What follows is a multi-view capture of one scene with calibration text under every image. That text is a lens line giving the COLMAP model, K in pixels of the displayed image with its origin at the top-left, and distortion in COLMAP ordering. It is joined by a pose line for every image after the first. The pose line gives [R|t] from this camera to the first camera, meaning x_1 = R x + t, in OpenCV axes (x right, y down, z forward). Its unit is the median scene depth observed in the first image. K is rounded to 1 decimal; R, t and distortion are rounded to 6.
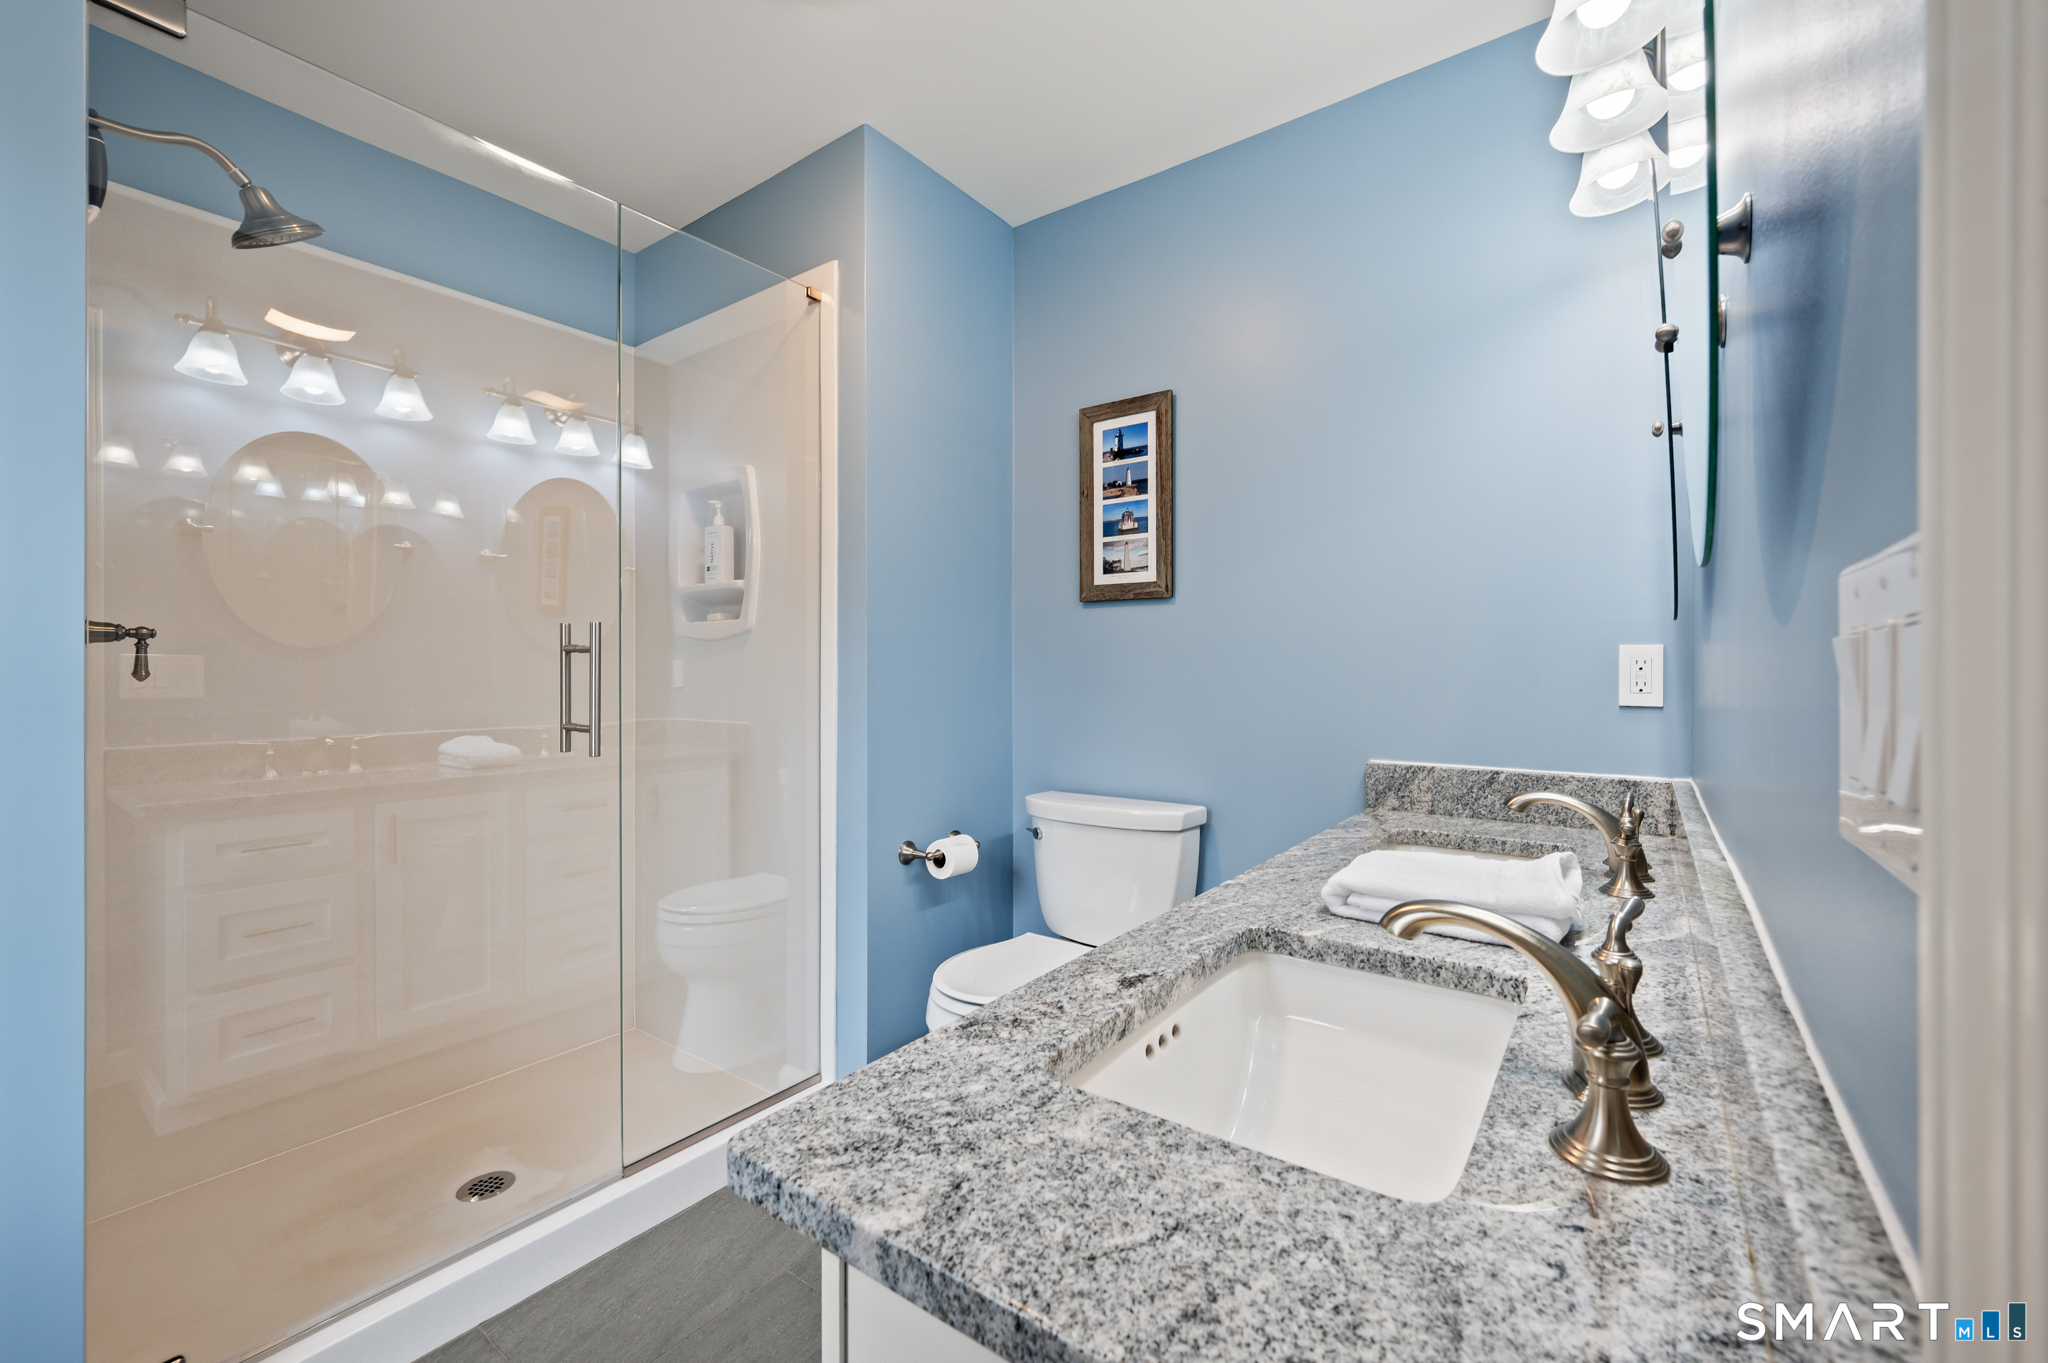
lens RADIAL K [[826.7, 0, 1030.8], [0, 826.7, 664.6], [0, 0, 1]] dist [-0.000188, -0.000194]
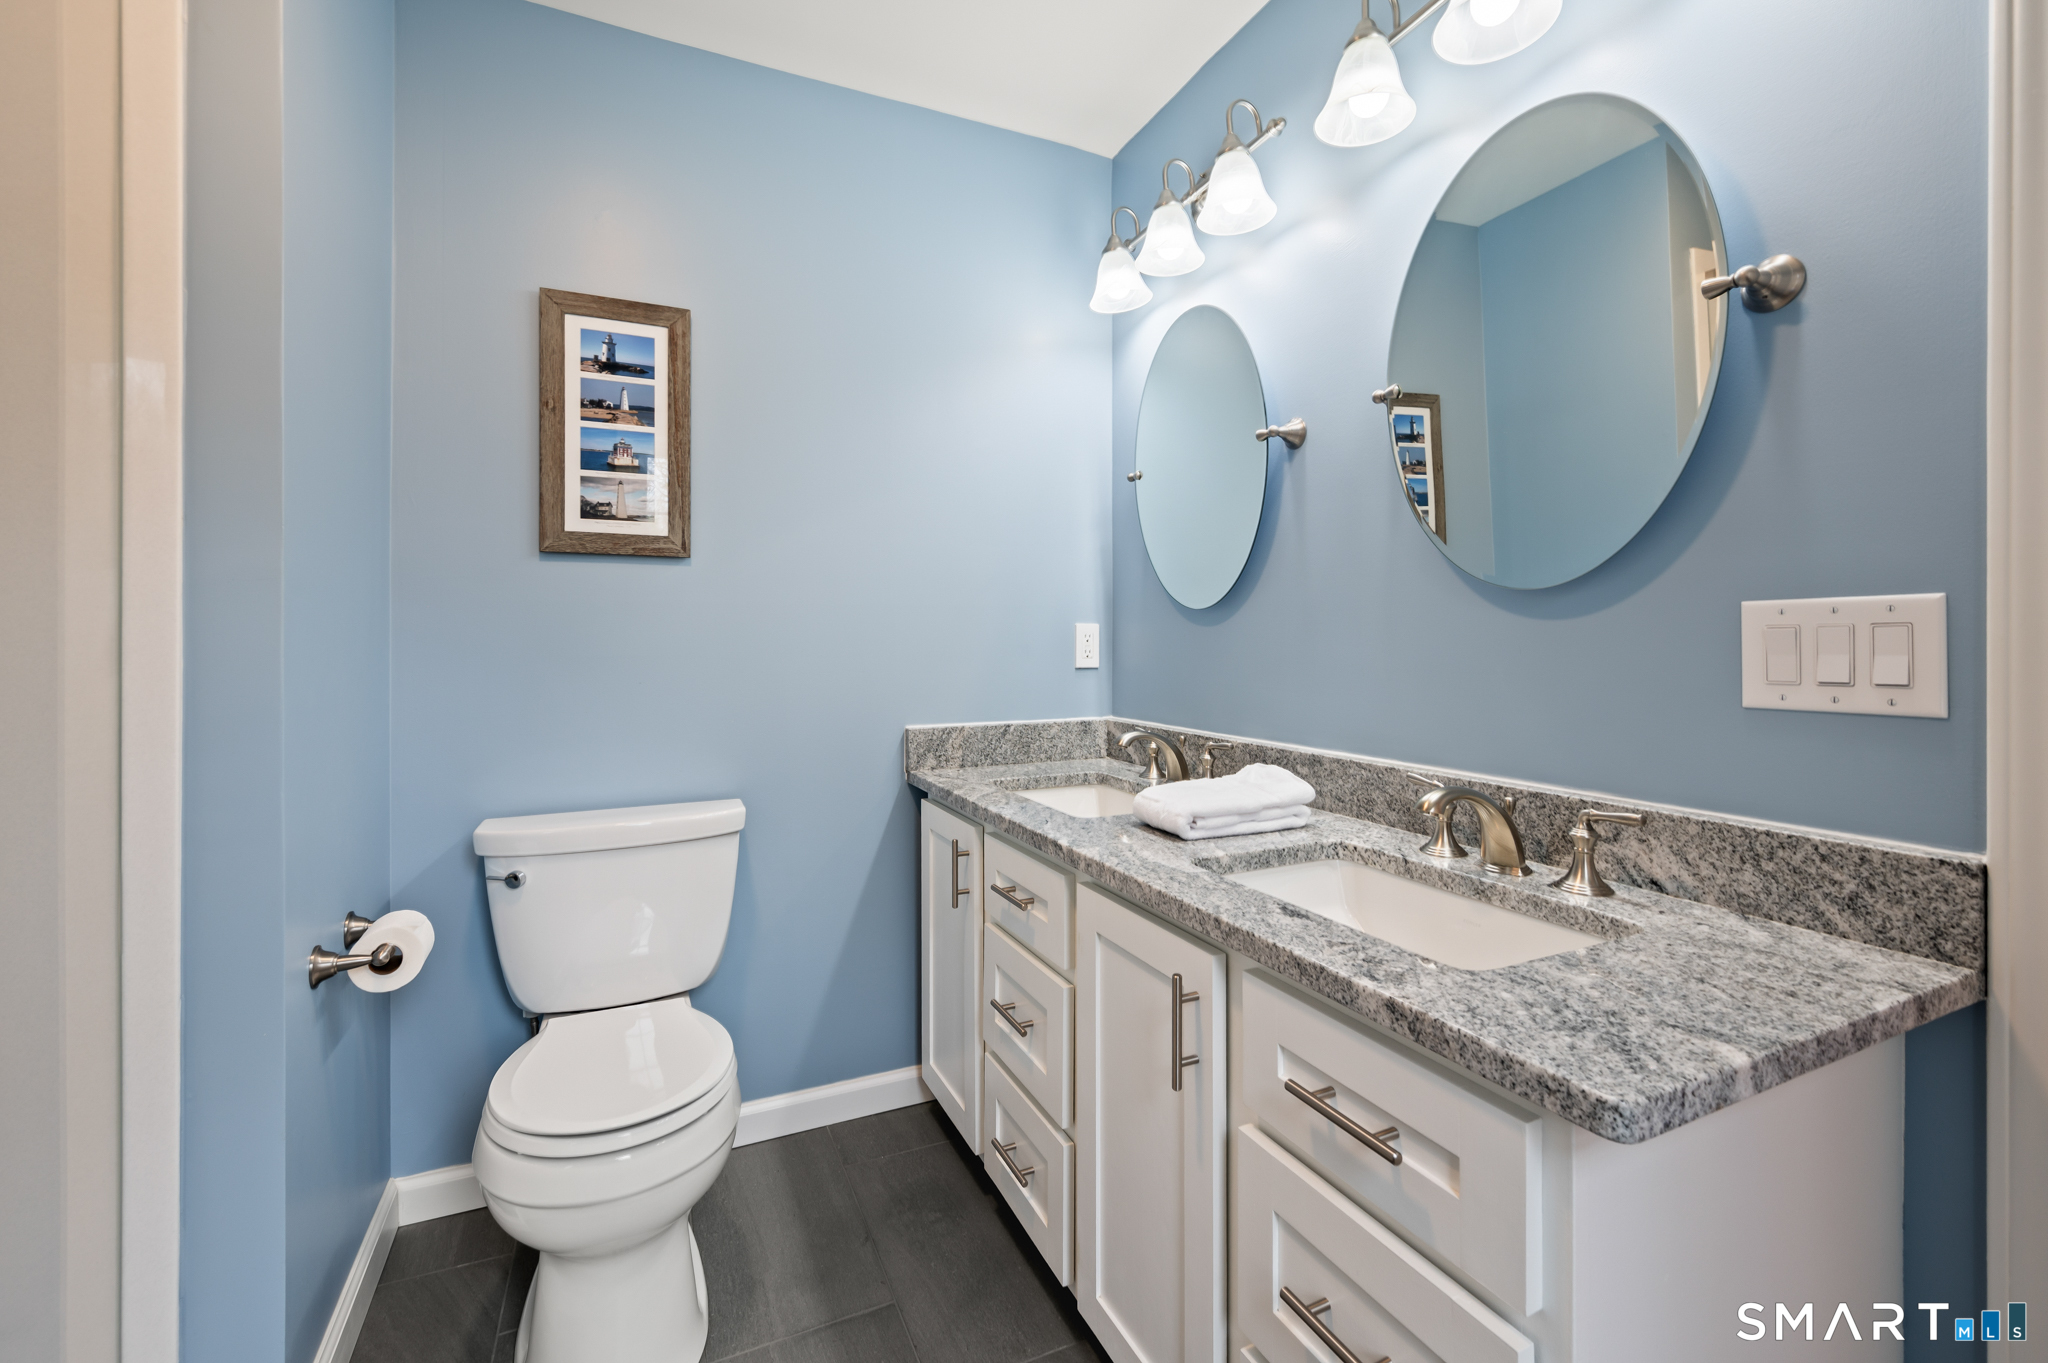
lens RADIAL K [[847.9, 0, 1019.8], [0, 847.9, 636.6], [0, 0, 1]] dist [-0.001957, -0.000350]
pose [[0.492553, 0.001785, 0.870281, -0.409409], [-0.000547, 0.999998, -0.001741, 0.000254], [-0.870282, 0.000382, 0.492553, 0.281917]]
